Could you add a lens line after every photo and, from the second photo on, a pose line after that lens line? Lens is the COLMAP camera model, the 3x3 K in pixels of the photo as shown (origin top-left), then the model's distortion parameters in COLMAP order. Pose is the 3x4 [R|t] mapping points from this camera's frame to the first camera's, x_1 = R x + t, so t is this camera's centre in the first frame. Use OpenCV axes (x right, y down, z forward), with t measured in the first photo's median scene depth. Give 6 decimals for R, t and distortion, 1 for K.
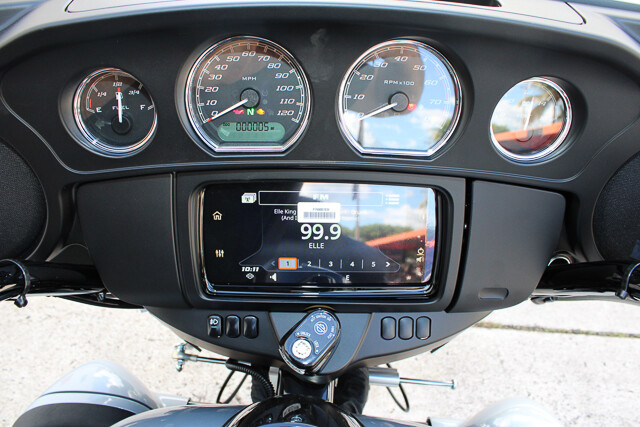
lens RADIAL K [[532.0, 0, 318.1], [0, 532.0, 224.3], [0, 0, 1]] dist [-0.196978, 0.226776]
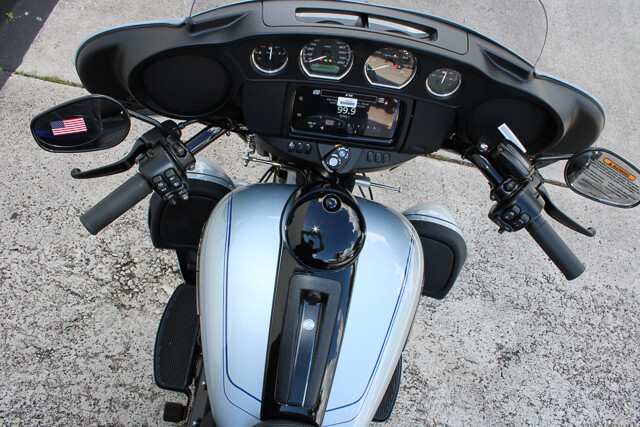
lens RADIAL K [[532.0, 0, 318.1], [0, 532.0, 224.3], [0, 0, 1]] dist [-0.196978, 0.226776]
pose [[0.992677, 0.097473, 0.071357, -0.221944], [-0.116195, 0.932001, 0.343326, -0.282361], [-0.033040, -0.349103, 0.936502, -1.203573]]
